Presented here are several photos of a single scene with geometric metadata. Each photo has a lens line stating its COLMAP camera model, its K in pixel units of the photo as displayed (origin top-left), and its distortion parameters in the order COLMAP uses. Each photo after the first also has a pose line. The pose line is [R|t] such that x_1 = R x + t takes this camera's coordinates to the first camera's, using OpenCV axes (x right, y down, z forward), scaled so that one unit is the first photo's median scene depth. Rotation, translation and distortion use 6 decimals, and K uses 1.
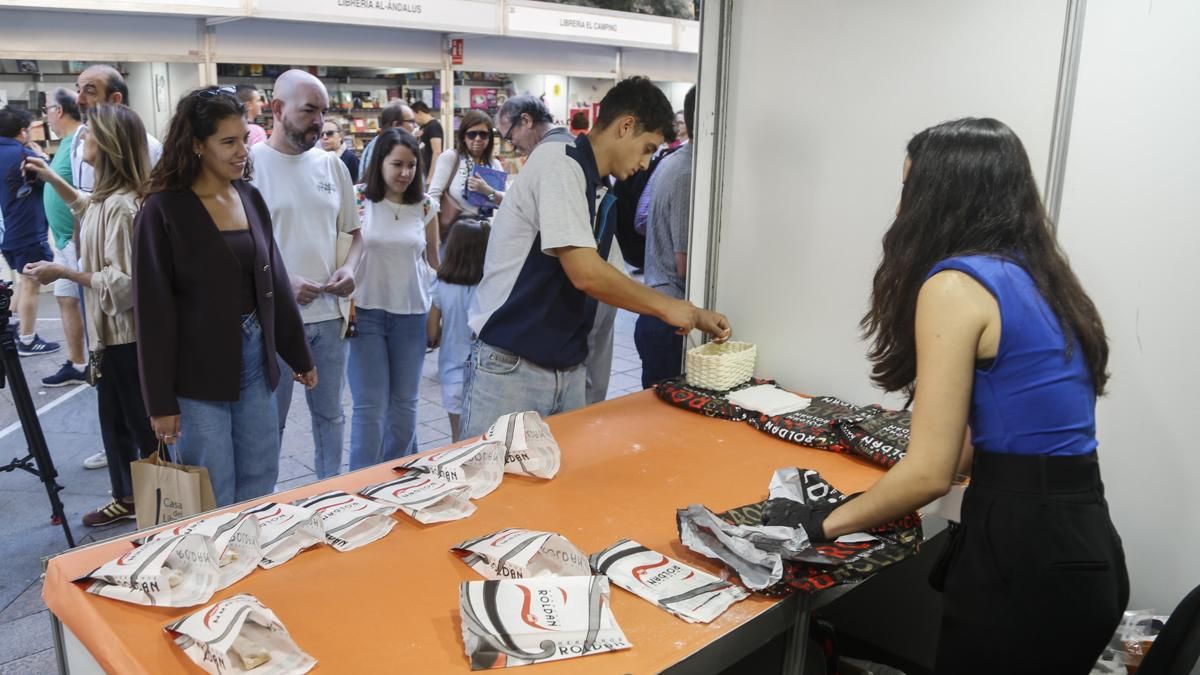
lens RADIAL K [[917.8, 0, 598.1], [0, 917.8, 334.9], [0, 0, 1]] dist [-0.047858, 0.006047]
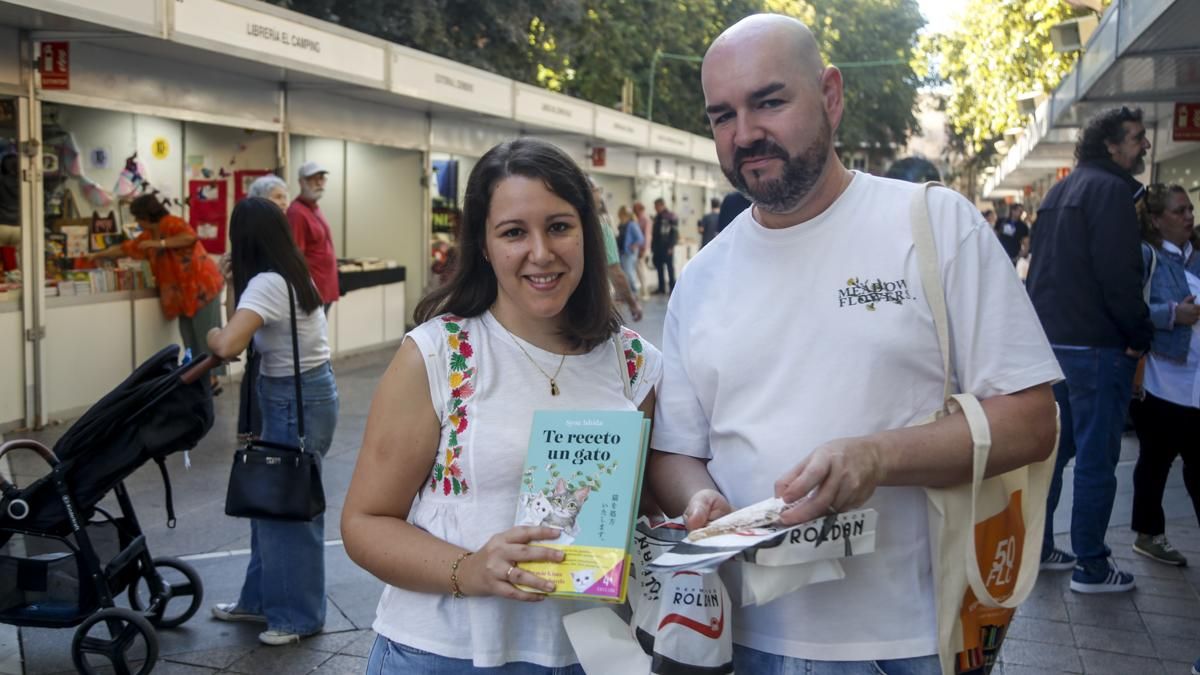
lens RADIAL K [[1165.4, 0, 590.6], [0, 1165.4, 337.7], [0, 0, 1]] dist [0.014178, 0.000000]
pose [[0.869263, -0.050013, 0.491814, -0.223873], [0.111520, 0.989063, -0.096528, -0.048836], [-0.481607, 0.138755, 0.865333, 0.269332]]
